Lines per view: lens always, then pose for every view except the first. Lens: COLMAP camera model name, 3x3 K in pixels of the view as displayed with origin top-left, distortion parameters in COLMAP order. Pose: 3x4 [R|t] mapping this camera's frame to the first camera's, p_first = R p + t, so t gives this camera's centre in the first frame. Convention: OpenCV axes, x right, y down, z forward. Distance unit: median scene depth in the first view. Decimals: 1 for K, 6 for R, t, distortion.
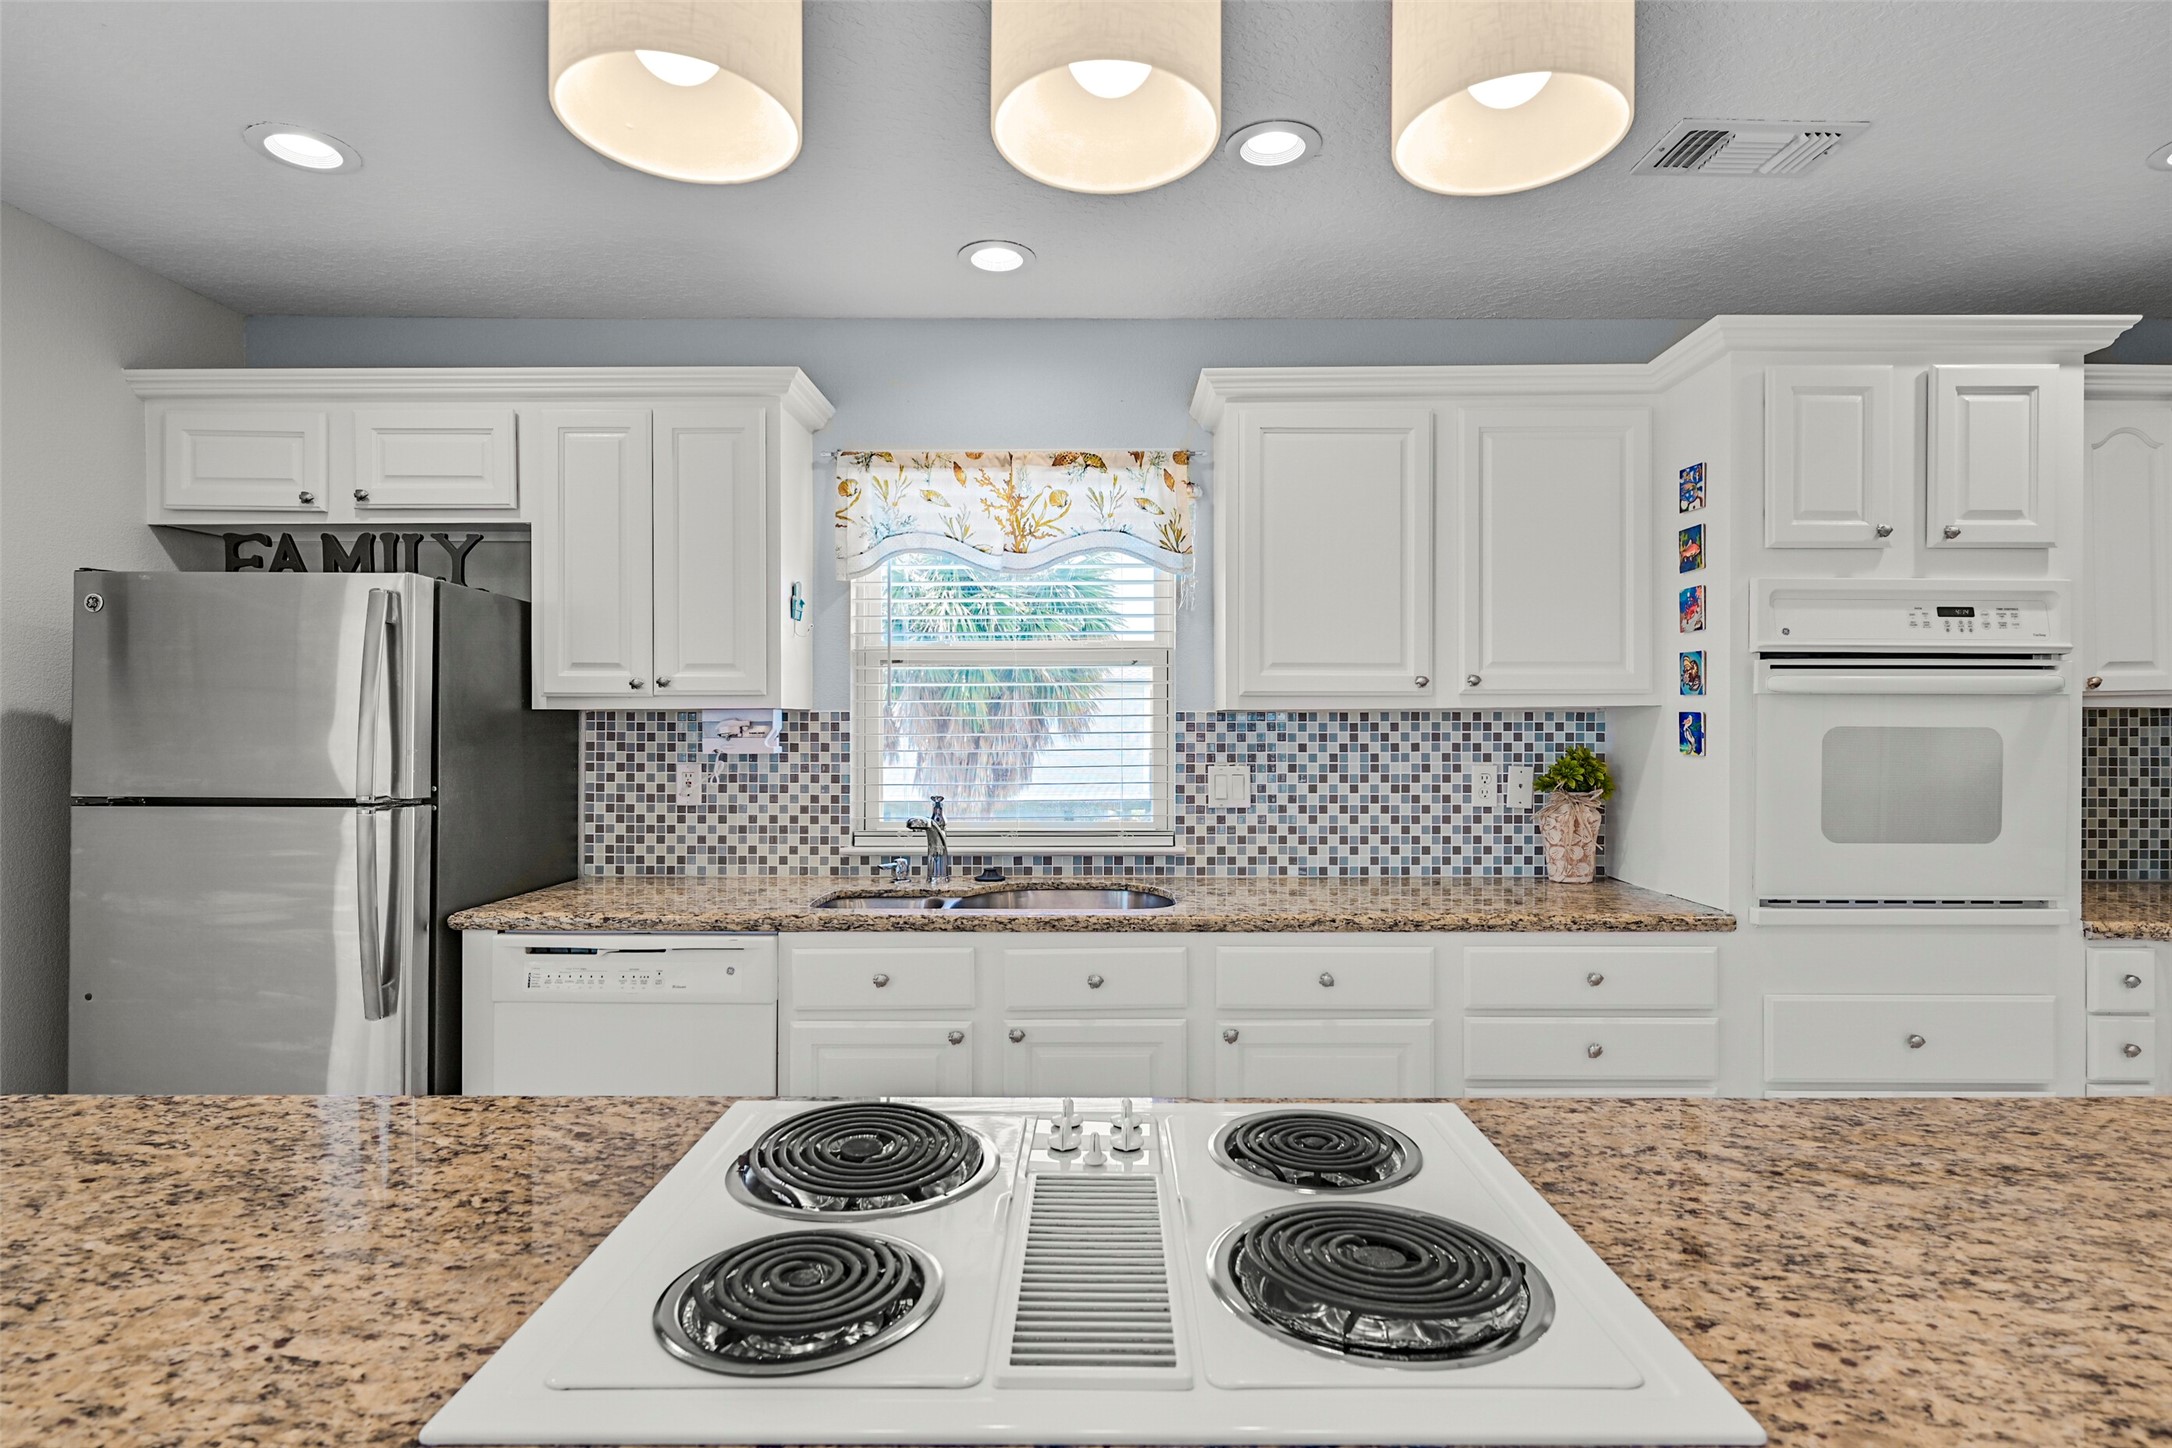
lens RADIAL K [[1108.7, 0, 1096.7], [0, 1108.7, 727.7], [0, 0, 1]] dist [-0.002742, -0.000465]
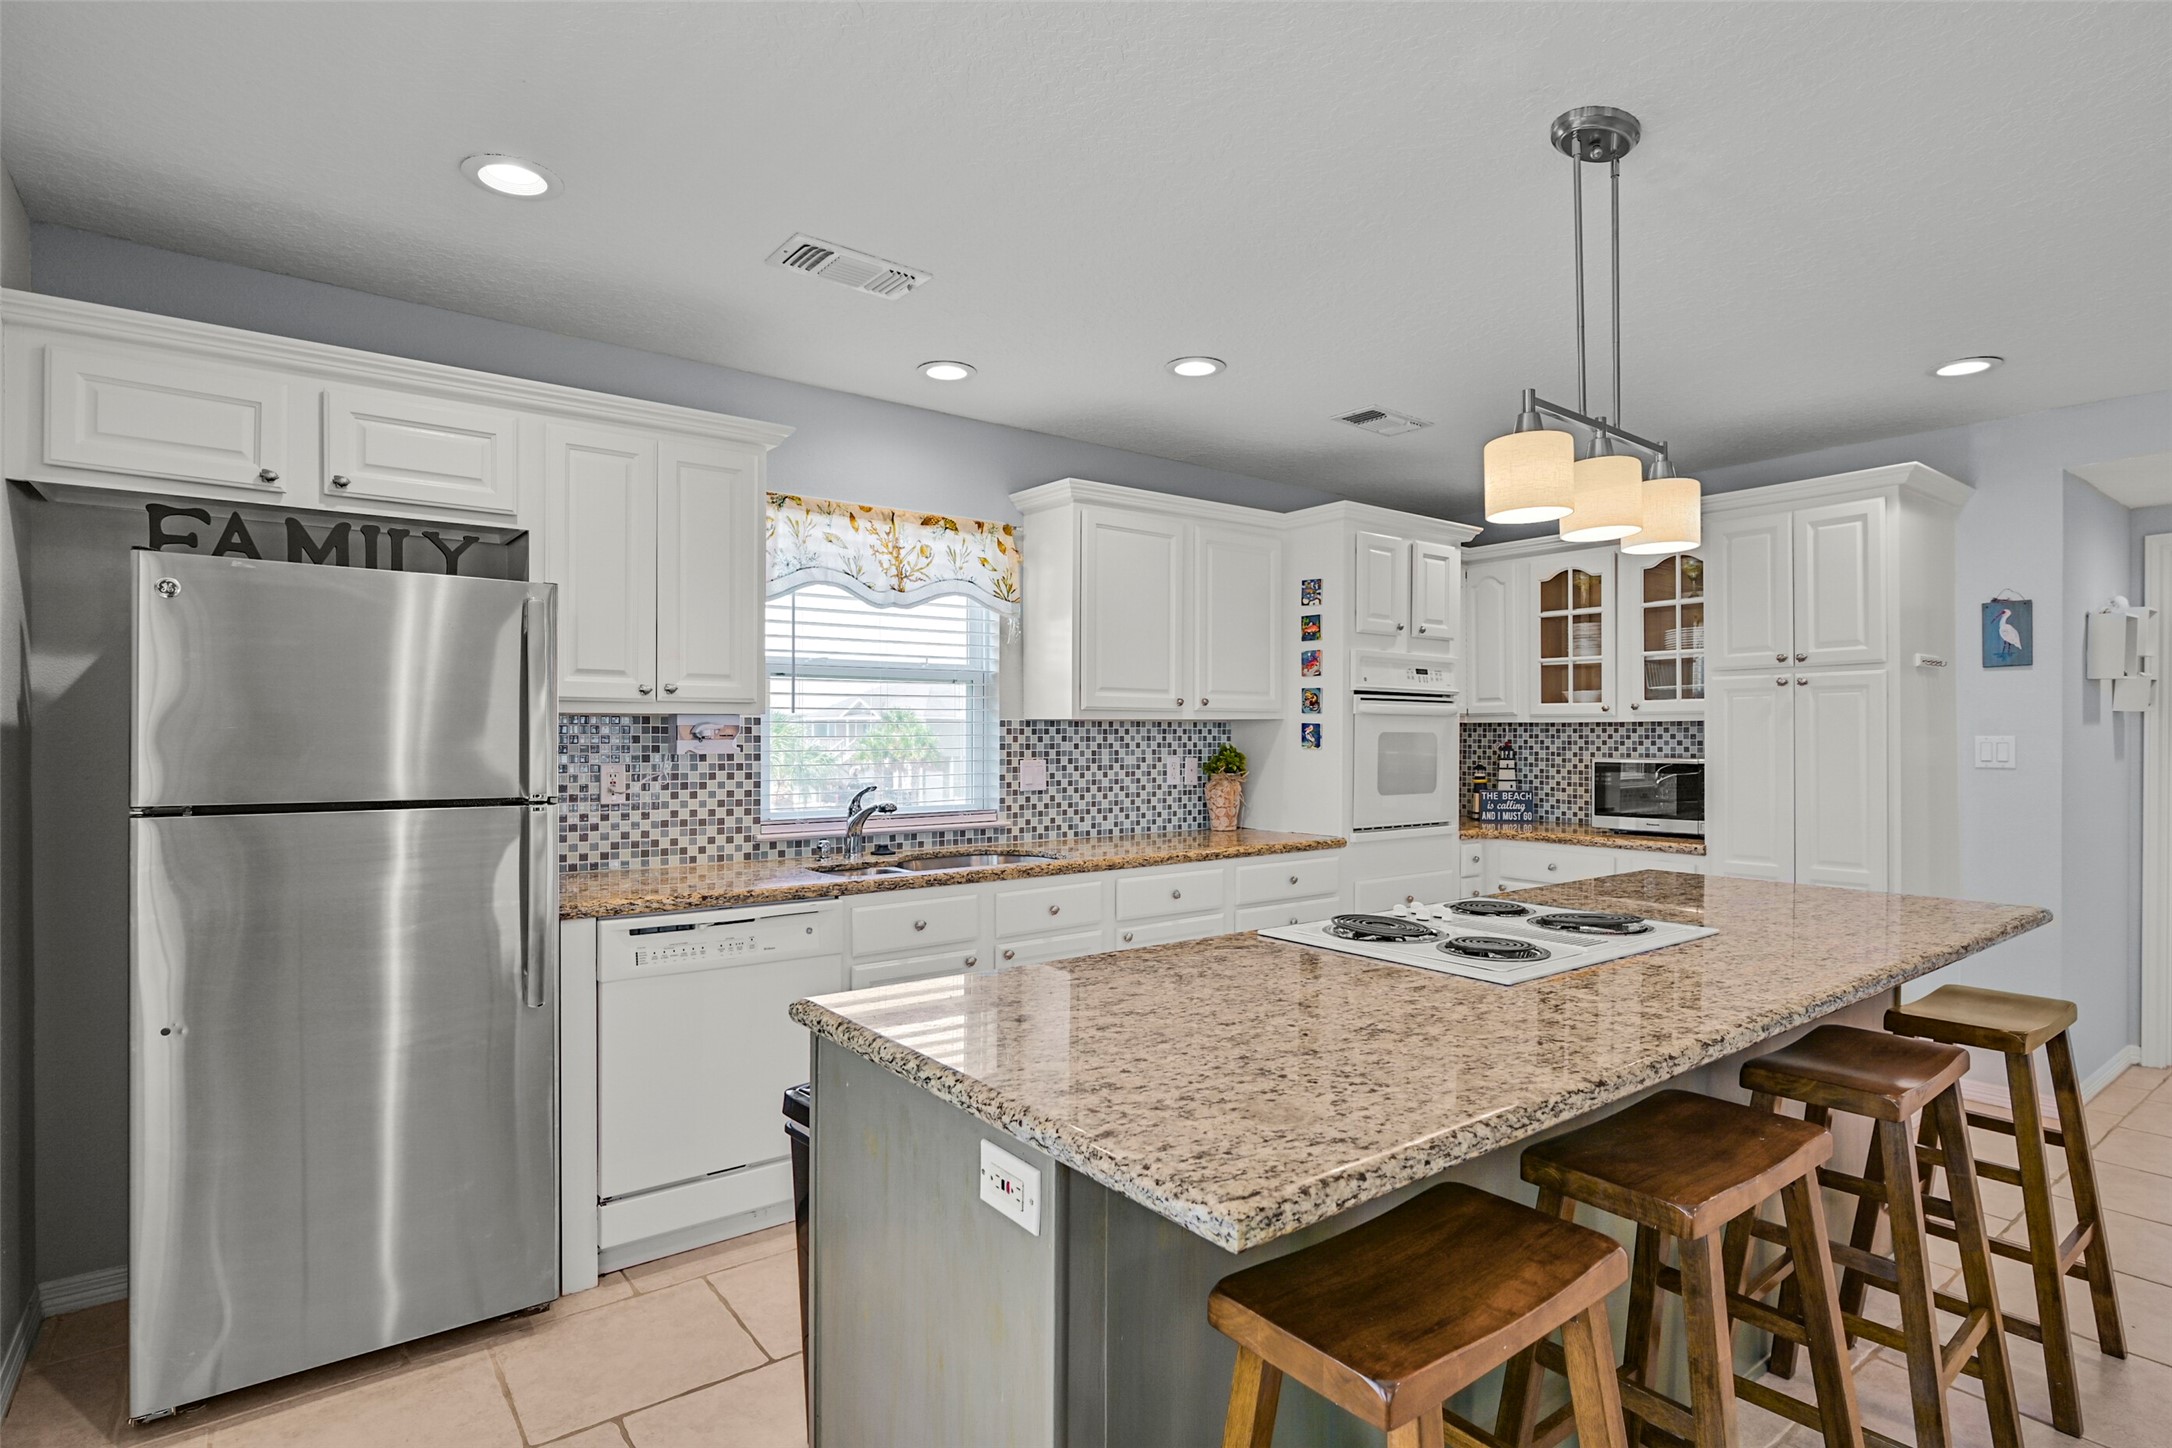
lens RADIAL K [[1108.7, 0, 1096.9], [0, 1108.7, 738.2], [0, 0, 1]] dist [-0.002742, -0.000465]
pose [[0.786825, -0.001193, 0.617175, -0.716084], [-0.001609, 0.999991, 0.003985, 0.002449], [-0.617174, -0.004128, 0.786816, -0.130411]]
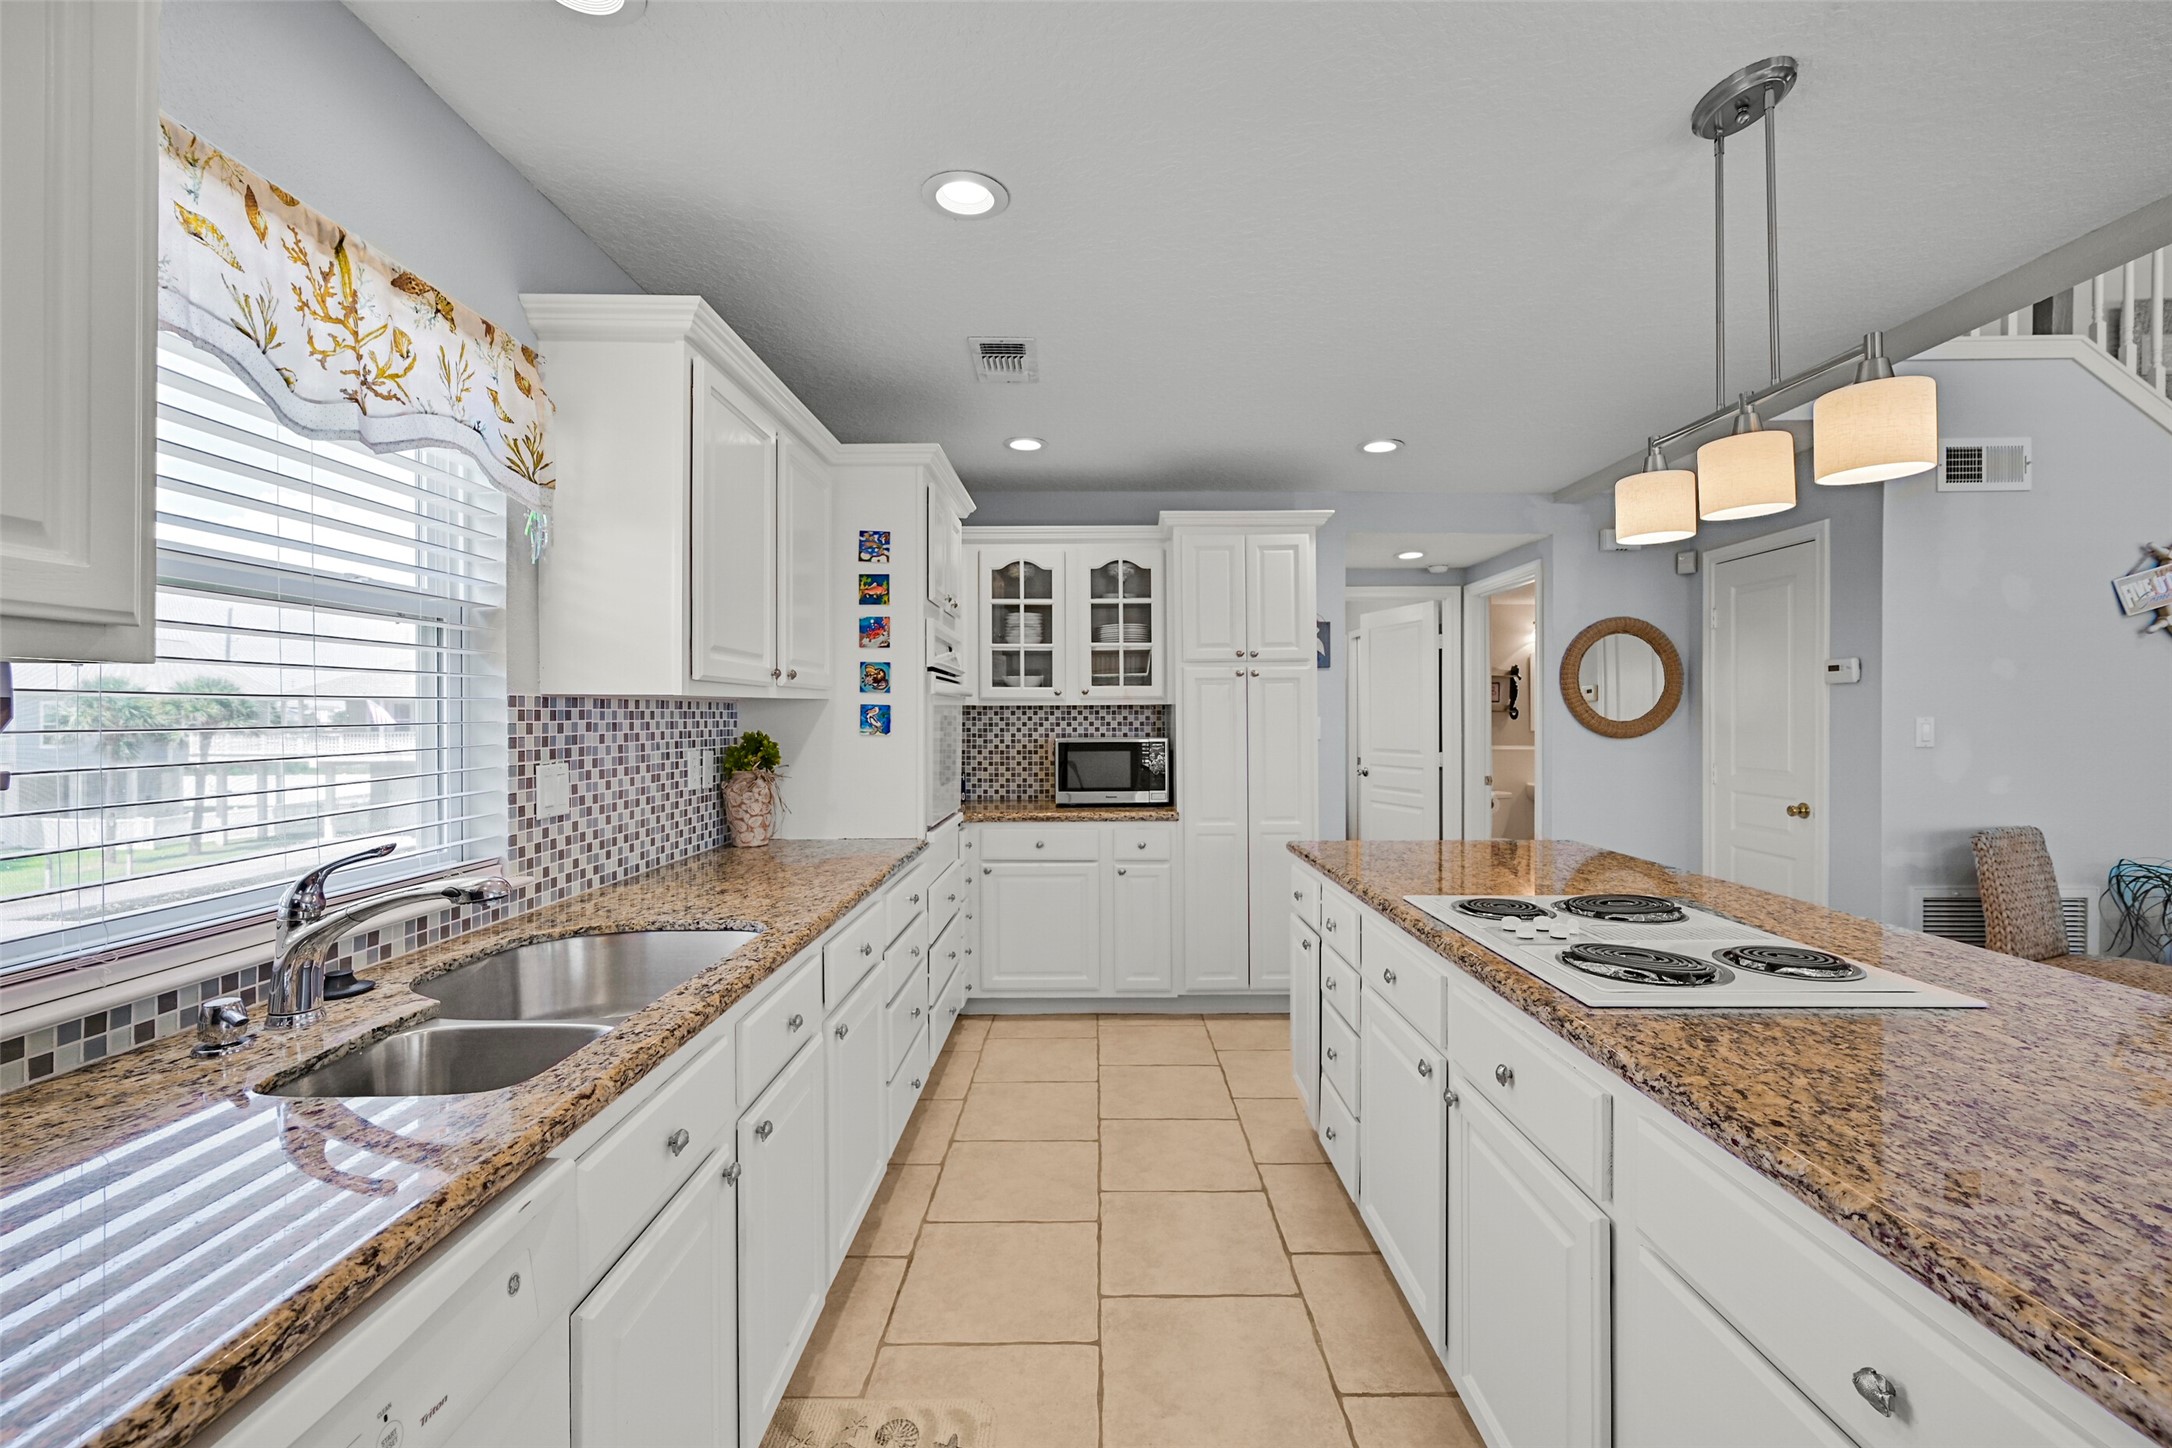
lens RADIAL K [[920.9, 0, 1095.1], [0, 920.9, 715.8], [0, 0, 1]] dist [0.001119, 0.000529]
pose [[-0.006678, -0.000374, 0.999978, -0.590492], [0.000833, 1.000000, 0.000380, -0.000143], [-0.999977, 0.000836, -0.006678, 0.667951]]
